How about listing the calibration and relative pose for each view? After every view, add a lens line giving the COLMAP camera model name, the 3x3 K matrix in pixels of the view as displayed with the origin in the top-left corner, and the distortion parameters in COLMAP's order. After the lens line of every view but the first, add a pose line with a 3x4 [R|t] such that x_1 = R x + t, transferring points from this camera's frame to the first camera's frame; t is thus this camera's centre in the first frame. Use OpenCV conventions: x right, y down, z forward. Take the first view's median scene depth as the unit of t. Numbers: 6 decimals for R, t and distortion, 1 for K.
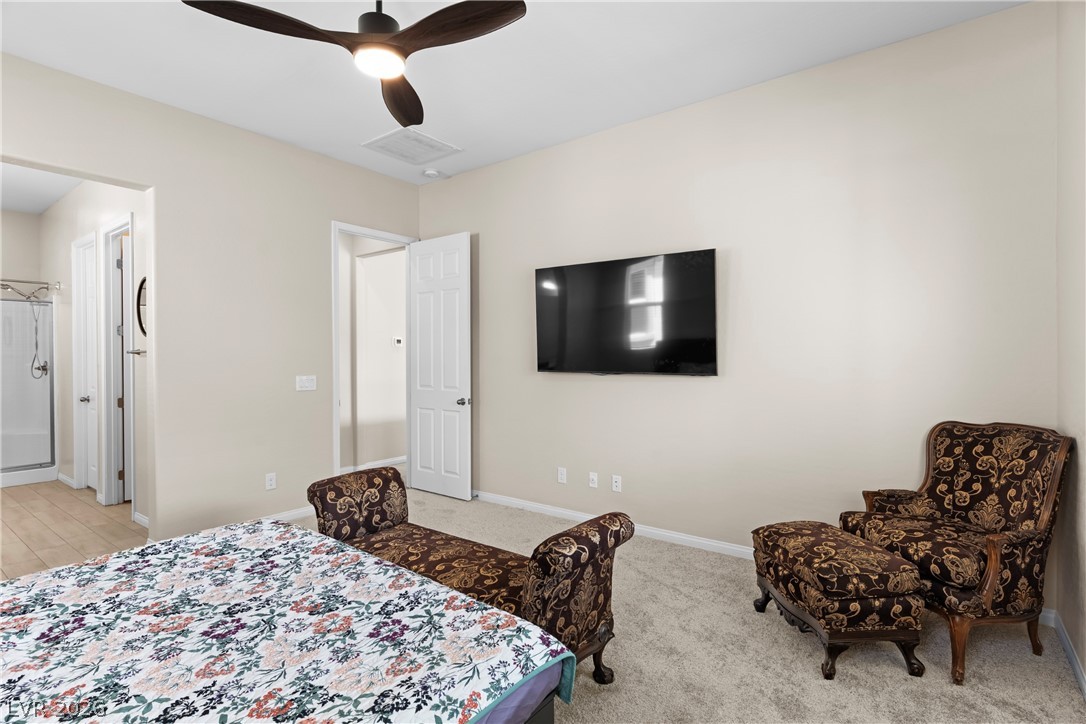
lens RADIAL K [[533.1, 0, 543.0], [0, 533.1, 362.0], [0, 0, 1]] dist [-0.000201, 0.000254]
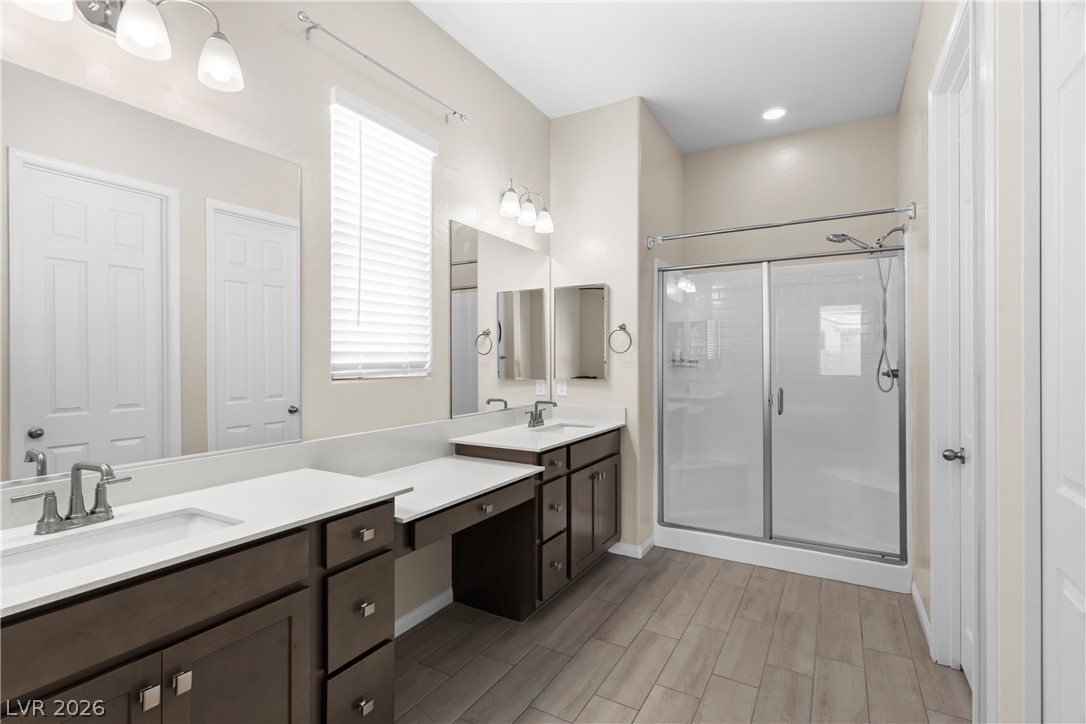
lens RADIAL K [[514.1, 0, 543.0], [0, 514.1, 362.0], [0, 0, 1]] dist [0.001961, 0.000823]
pose [[0.132068, 0.003616, -0.991234, -0.604213], [-0.001613, 0.999993, 0.003433, -0.003137], [0.991239, 0.001146, 0.132073, 0.753424]]
